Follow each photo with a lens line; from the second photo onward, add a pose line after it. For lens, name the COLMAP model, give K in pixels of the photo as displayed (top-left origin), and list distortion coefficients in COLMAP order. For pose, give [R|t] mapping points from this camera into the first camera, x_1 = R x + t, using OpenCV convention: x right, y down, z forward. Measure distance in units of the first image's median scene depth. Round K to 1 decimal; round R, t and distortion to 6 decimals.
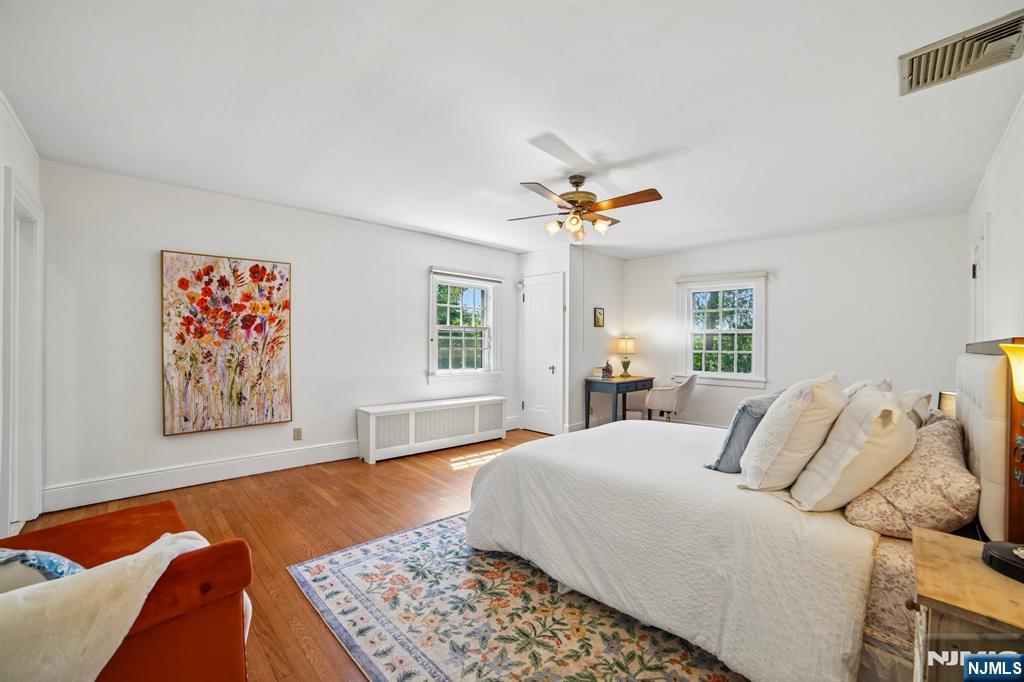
lens RADIAL K [[407.2, 0, 510.7], [0, 407.2, 329.6], [0, 0, 1]] dist [-0.072731, 0.000128]
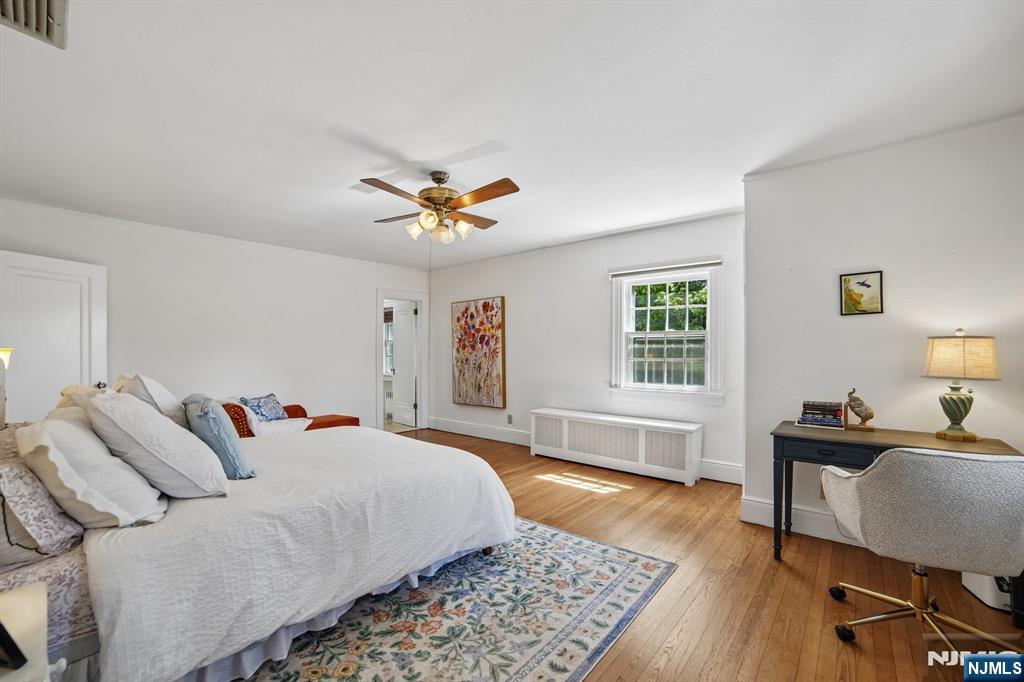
lens RADIAL K [[415.6, 0, 512.0], [0, 415.6, 341.0], [0, 0, 1]] dist [-0.076857, 0.028369]
pose [[0.136242, -0.036203, -0.990014, 0.959429], [0.026349, 0.999111, -0.032909, 0.043909], [0.990325, -0.021603, 0.137074, 0.875156]]
